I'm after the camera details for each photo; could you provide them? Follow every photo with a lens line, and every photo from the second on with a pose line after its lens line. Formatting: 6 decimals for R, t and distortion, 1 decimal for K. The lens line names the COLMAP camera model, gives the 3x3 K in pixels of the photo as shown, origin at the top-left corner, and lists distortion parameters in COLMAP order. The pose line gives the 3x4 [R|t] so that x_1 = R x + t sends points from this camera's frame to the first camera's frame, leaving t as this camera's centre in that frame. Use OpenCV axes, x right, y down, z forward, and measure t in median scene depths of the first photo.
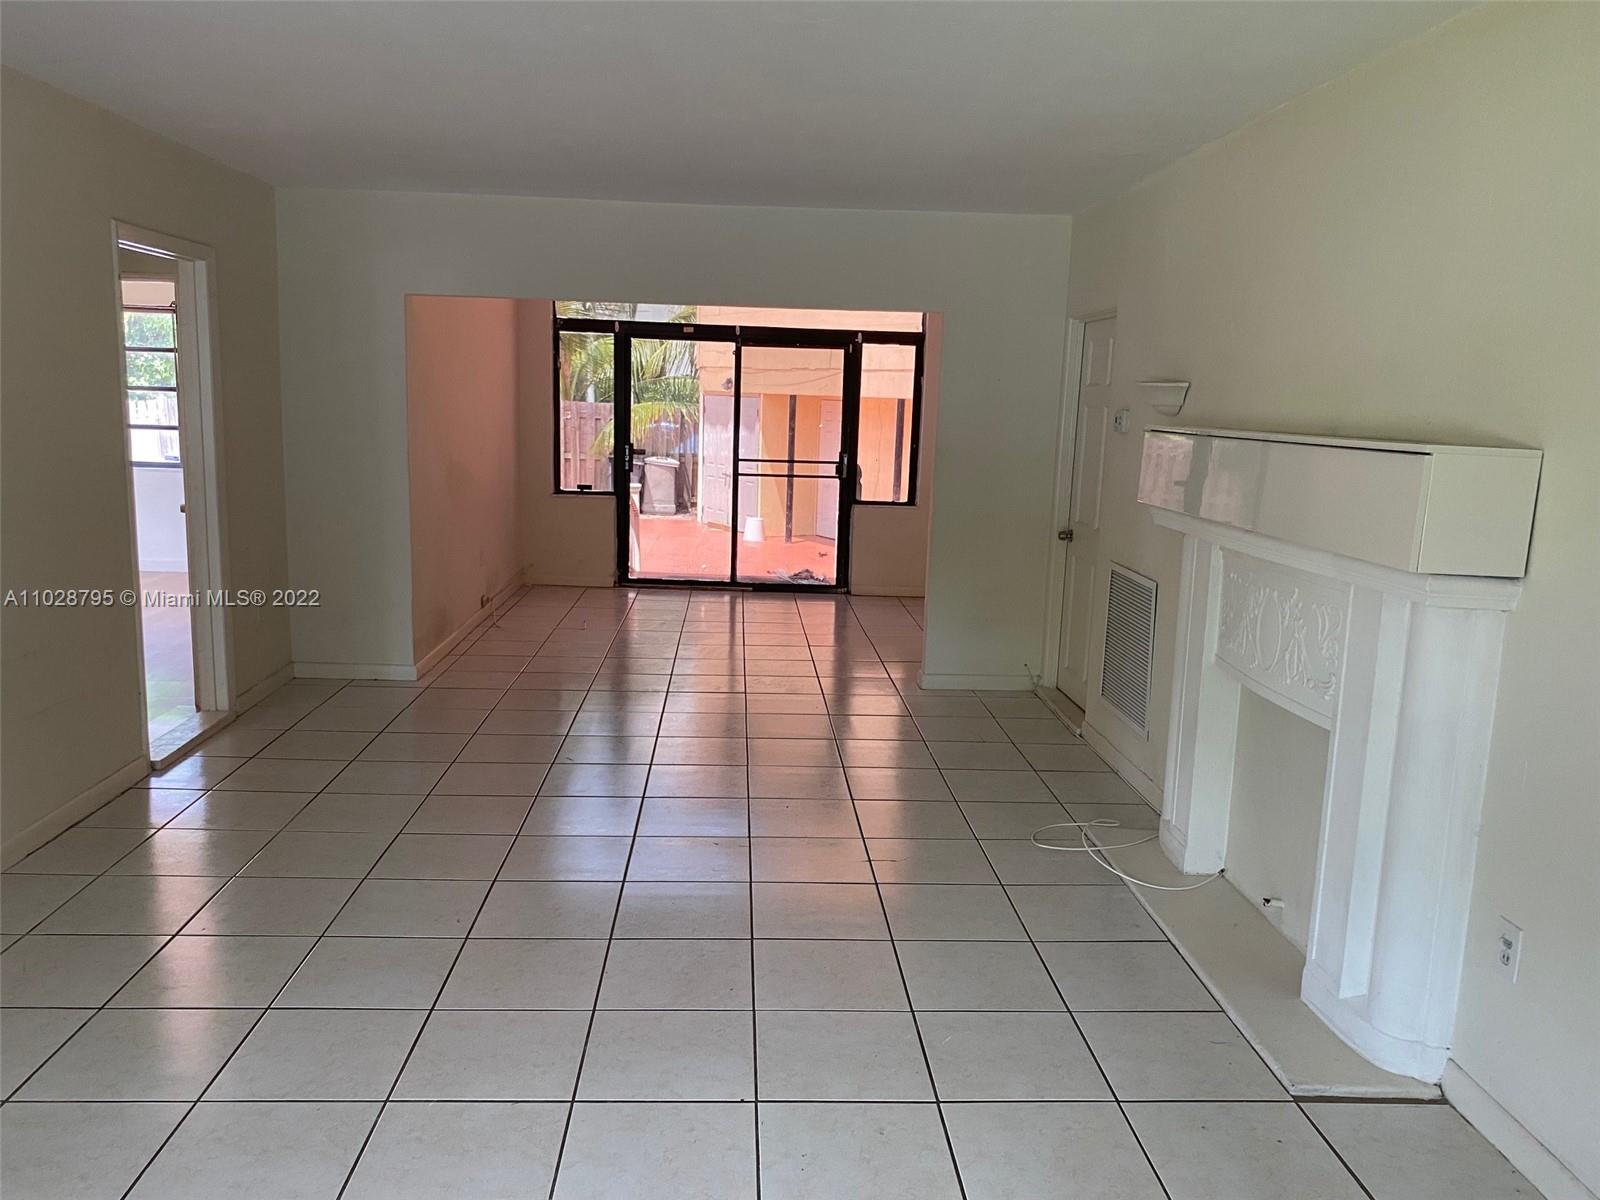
lens RADIAL K [[1219.7, 0, 787.0], [0, 1219.7, 640.4], [0, 0, 1]] dist [0.055894, -0.068570]
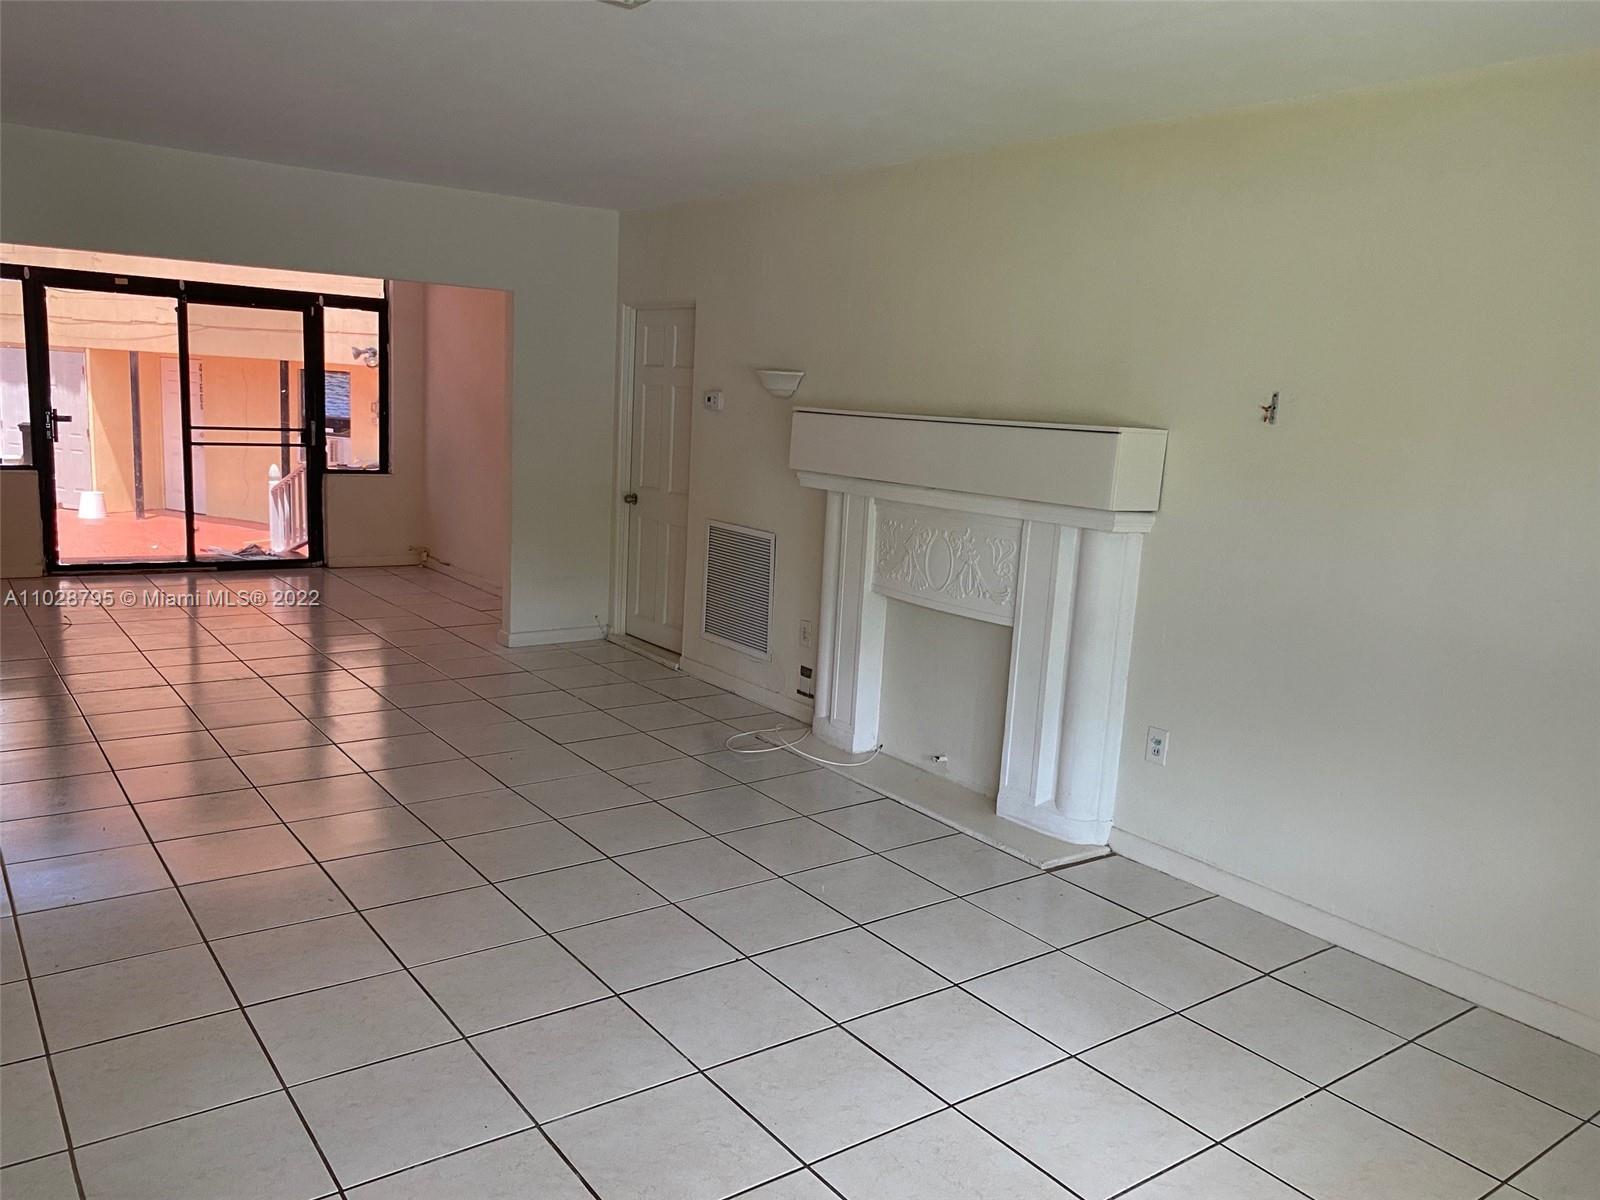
lens RADIAL K [[1219.7, 0, 772.3], [0, 1219.7, 670.8], [0, 0, 1]] dist [0.055894, -0.068570]
pose [[0.834169, -0.111508, 0.540118, -0.200872], [0.082291, 0.993549, 0.078028, -0.003106], [-0.545335, -0.020641, 0.837964, -0.016054]]
